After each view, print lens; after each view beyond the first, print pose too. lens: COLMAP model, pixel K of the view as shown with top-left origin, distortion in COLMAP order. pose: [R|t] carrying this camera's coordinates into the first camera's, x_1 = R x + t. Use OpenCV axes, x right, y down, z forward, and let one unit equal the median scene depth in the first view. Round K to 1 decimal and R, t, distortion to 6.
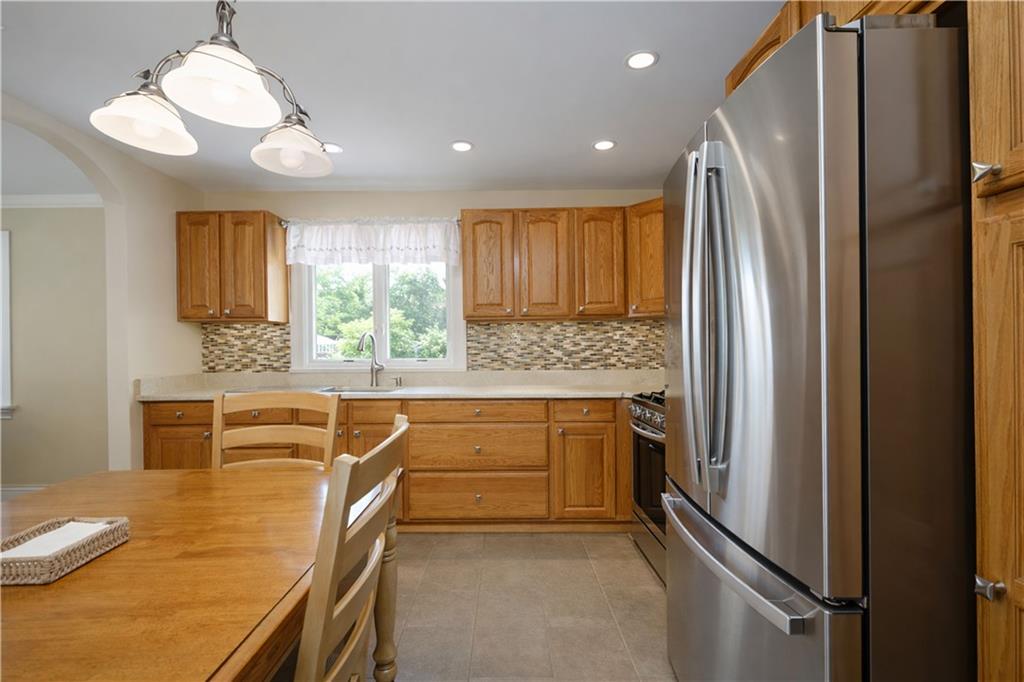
lens RADIAL K [[470.1, 0, 515.2], [0, 470.1, 339.8], [0, 0, 1]] dist [0.000741, 0.000057]
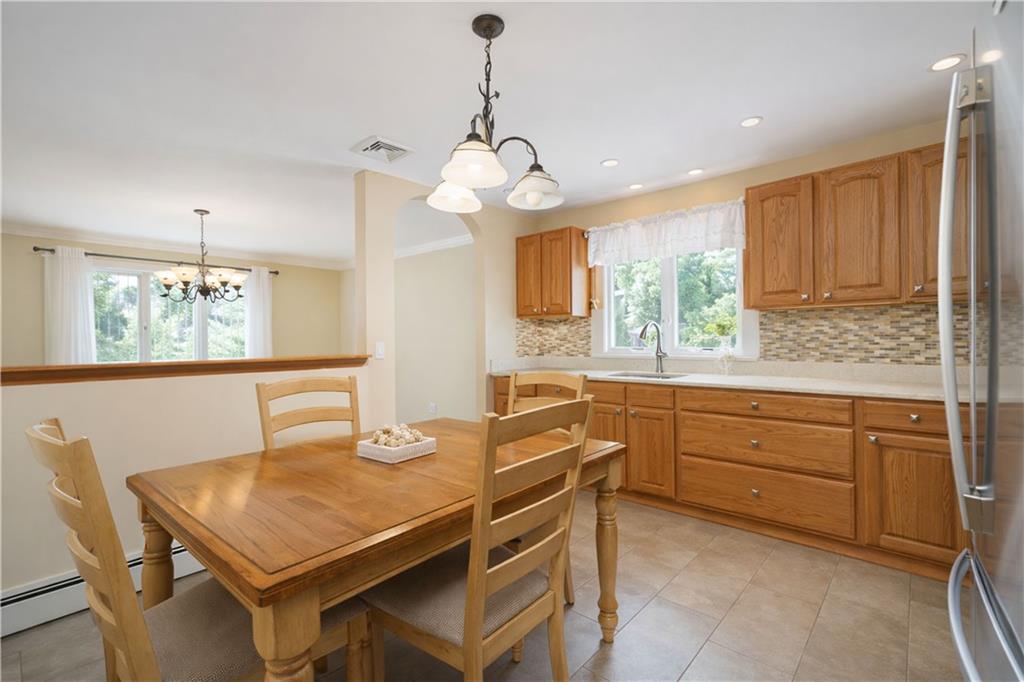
lens RADIAL K [[470.1, 0, 515.2], [0, 470.1, 339.8], [0, 0, 1]] dist [0.000741, 0.000057]
pose [[0.736215, 0.002576, -0.676743, 0.189401], [0.016143, 0.999641, 0.021367, -0.004915], [0.676555, -0.026655, 0.735909, -0.013494]]
